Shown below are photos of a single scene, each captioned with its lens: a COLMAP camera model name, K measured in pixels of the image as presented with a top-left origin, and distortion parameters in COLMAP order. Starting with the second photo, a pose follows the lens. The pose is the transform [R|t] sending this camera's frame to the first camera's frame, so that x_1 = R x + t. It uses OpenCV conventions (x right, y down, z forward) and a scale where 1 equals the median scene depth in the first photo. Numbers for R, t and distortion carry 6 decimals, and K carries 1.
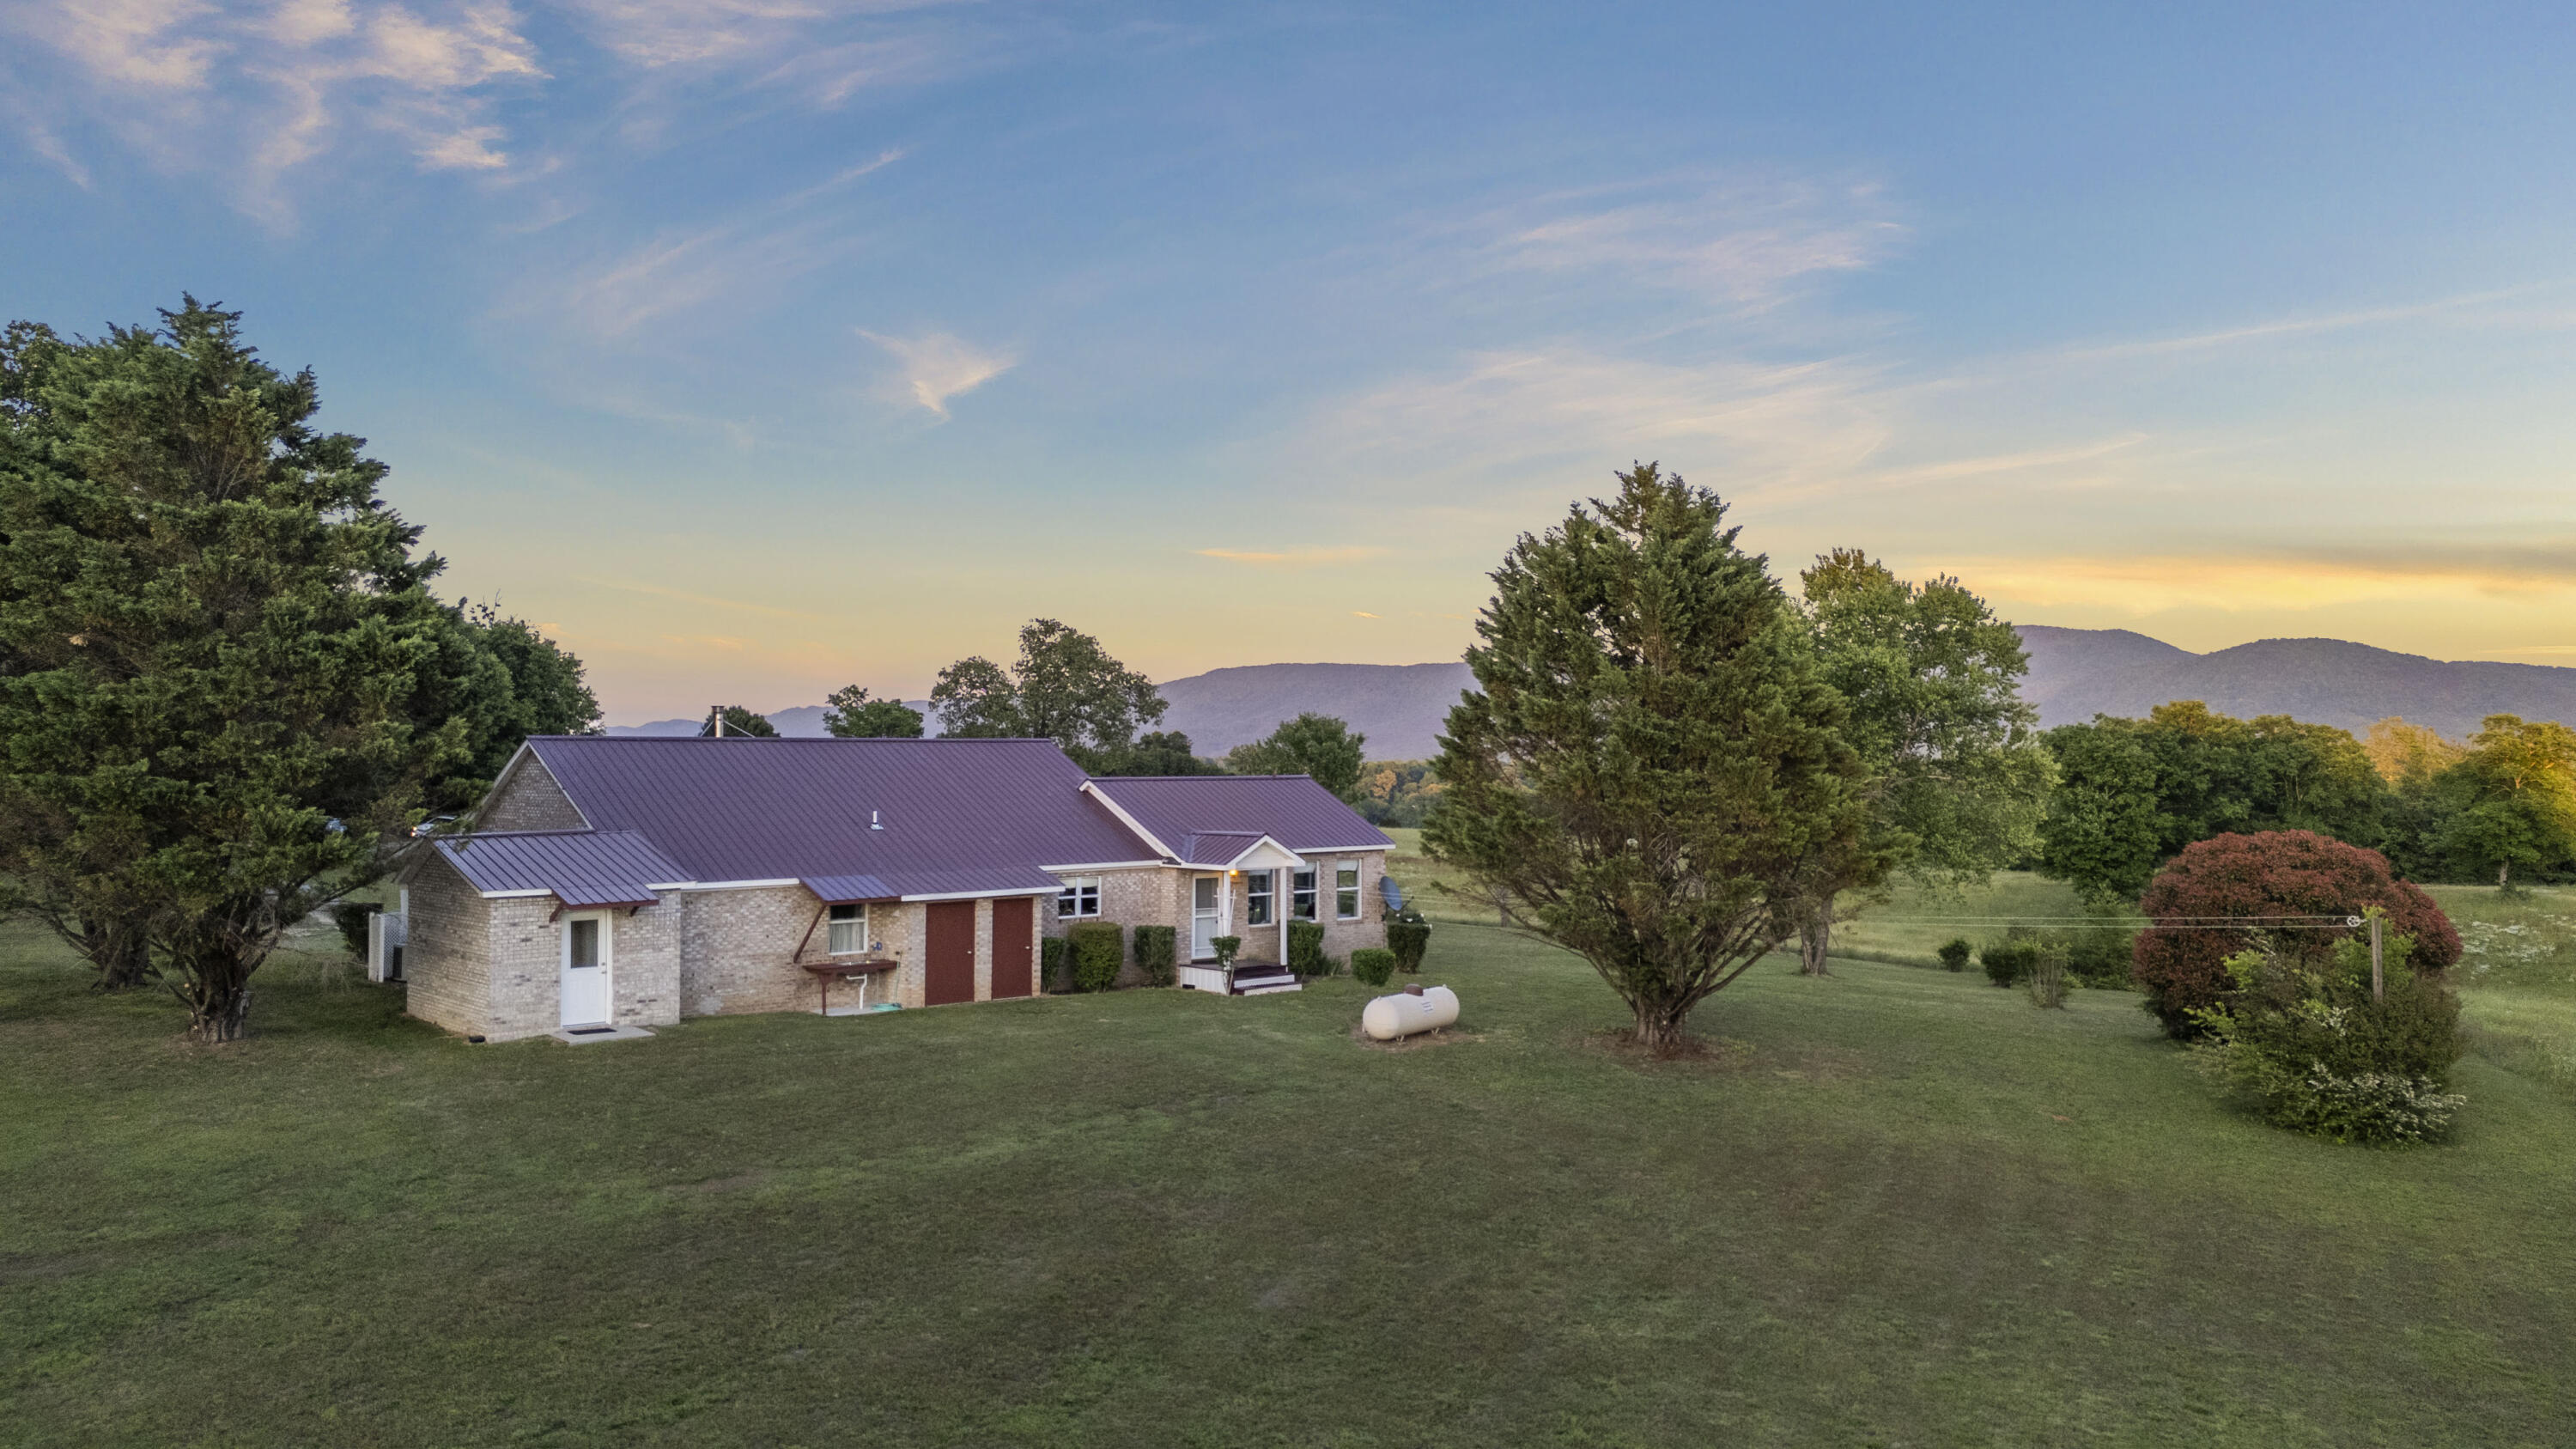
lens RADIAL K [[1874.0, 0, 1300.8], [0, 1874.0, 722.1], [0, 0, 1]] dist [0.072854, -0.043511]
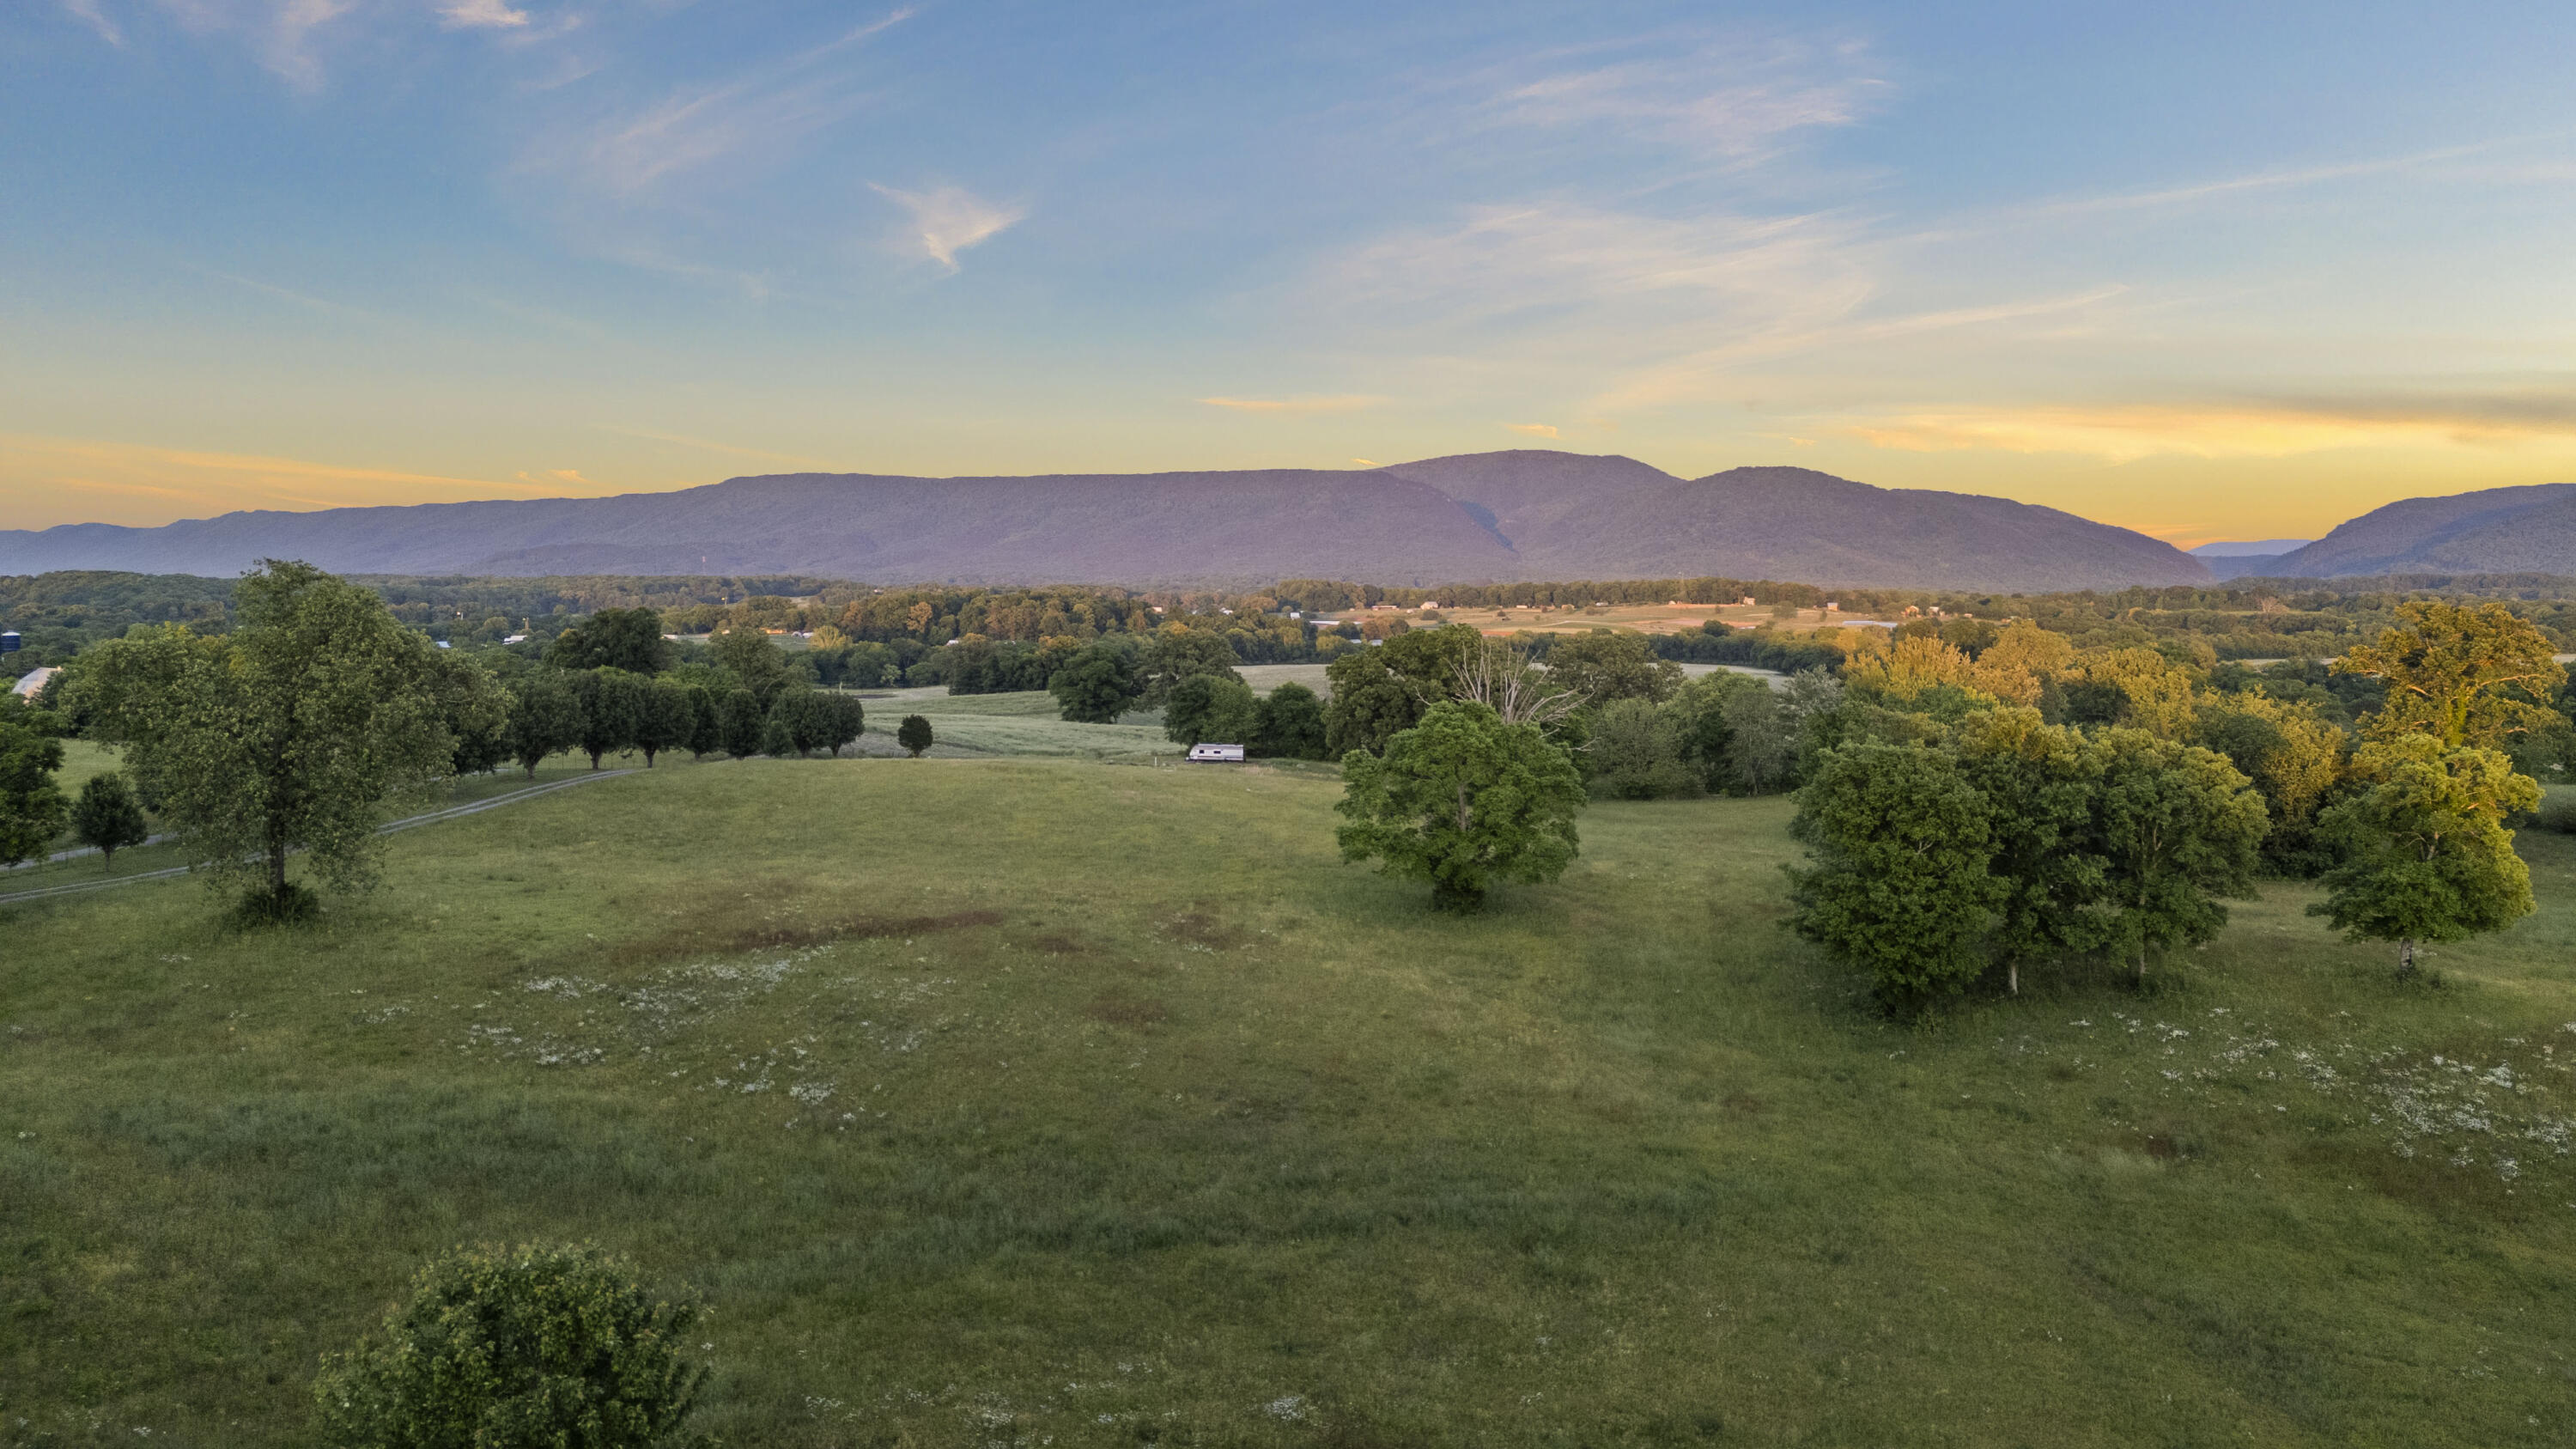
lens RADIAL K [[1874.0, 0, 1287.8], [0, 1874.0, 727.2], [0, 0, 1]] dist [0.072854, -0.043511]
pose [[0.972186, -0.015988, 0.233663, 0.029761], [-0.007651, 0.994967, 0.099913, -0.073168], [-0.234085, -0.098921, 0.967171, 0.364248]]
